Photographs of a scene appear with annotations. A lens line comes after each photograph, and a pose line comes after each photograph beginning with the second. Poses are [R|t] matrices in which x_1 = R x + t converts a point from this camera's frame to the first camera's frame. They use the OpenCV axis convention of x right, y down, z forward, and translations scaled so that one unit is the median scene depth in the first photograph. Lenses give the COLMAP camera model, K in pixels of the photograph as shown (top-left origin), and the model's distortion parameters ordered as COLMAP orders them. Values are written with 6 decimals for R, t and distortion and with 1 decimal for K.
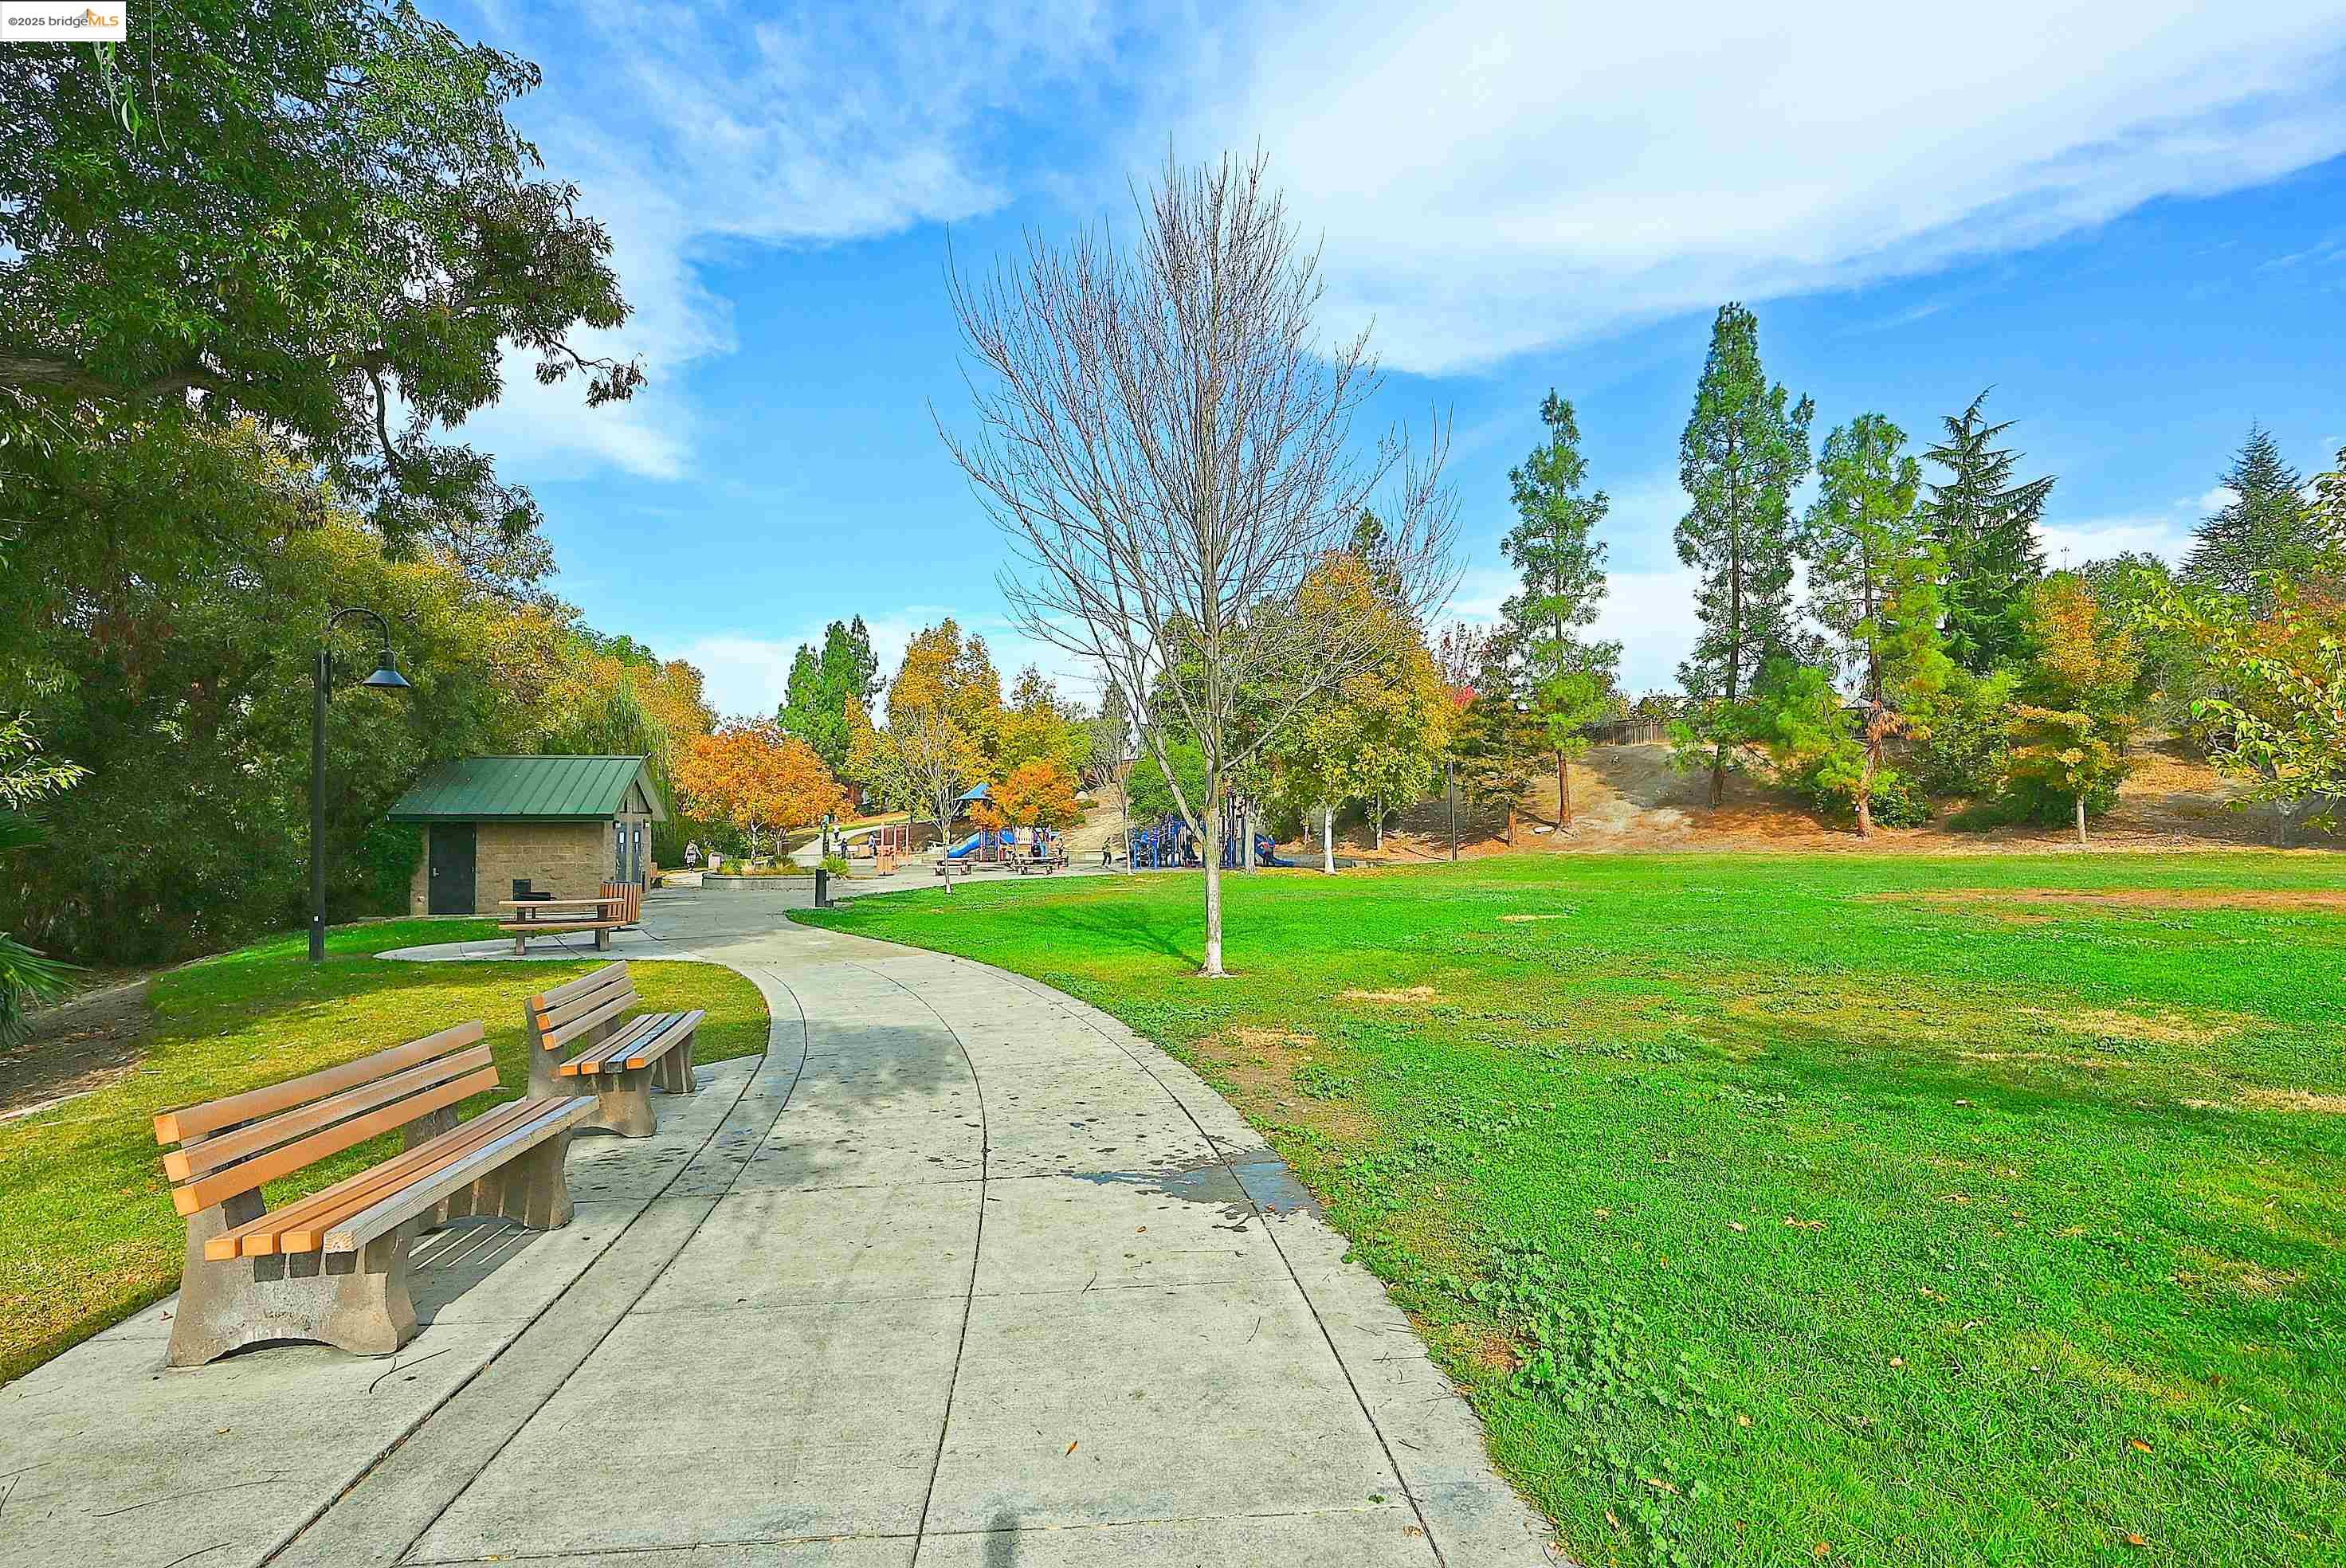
lens RADIAL K [[1177.0, 0, 1173.0], [0, 1177.0, 784.0], [0, 0, 1]] dist [0.002647, 0.000280]
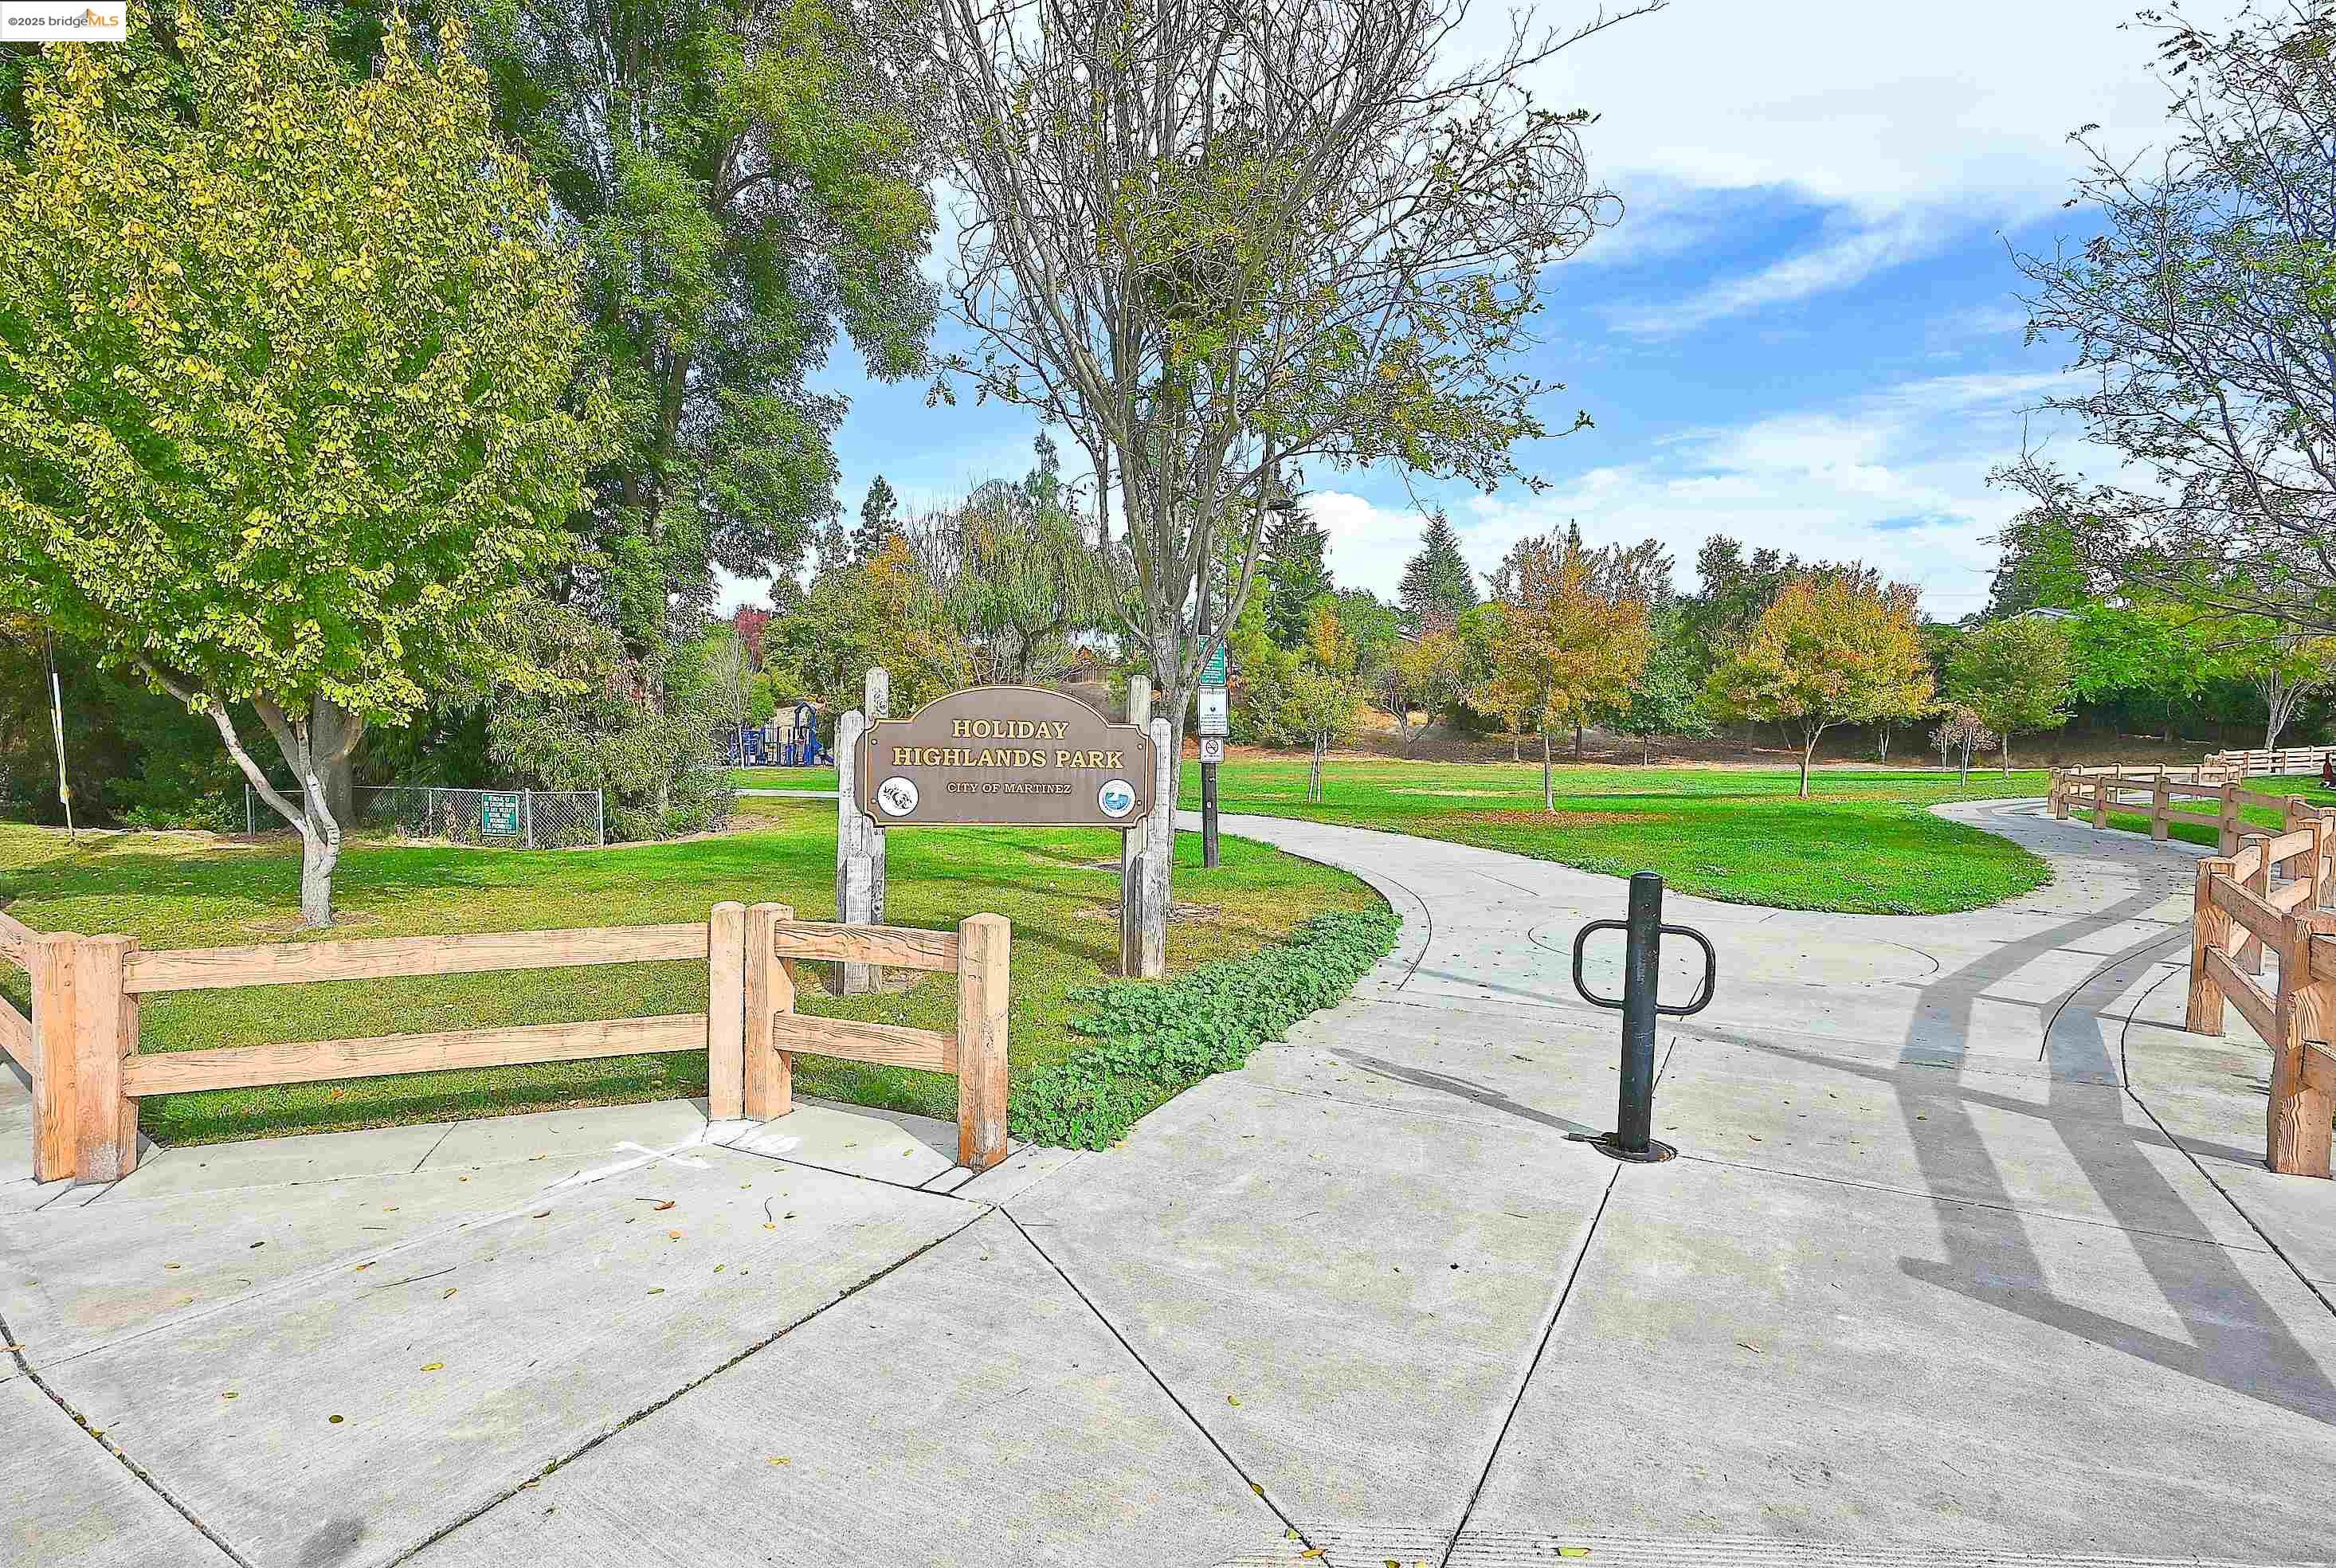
lens RADIAL K [[1172.1, 0, 1168.0], [0, 1172.1, 784.0], [0, 0, 1]] dist [0.002647, 0.000280]
pose [[0.885131, 0.006670, 0.465294, -0.202176], [-0.041152, 0.997102, 0.063989, -0.008172], [-0.463518, -0.075787, 0.882840, -0.352982]]
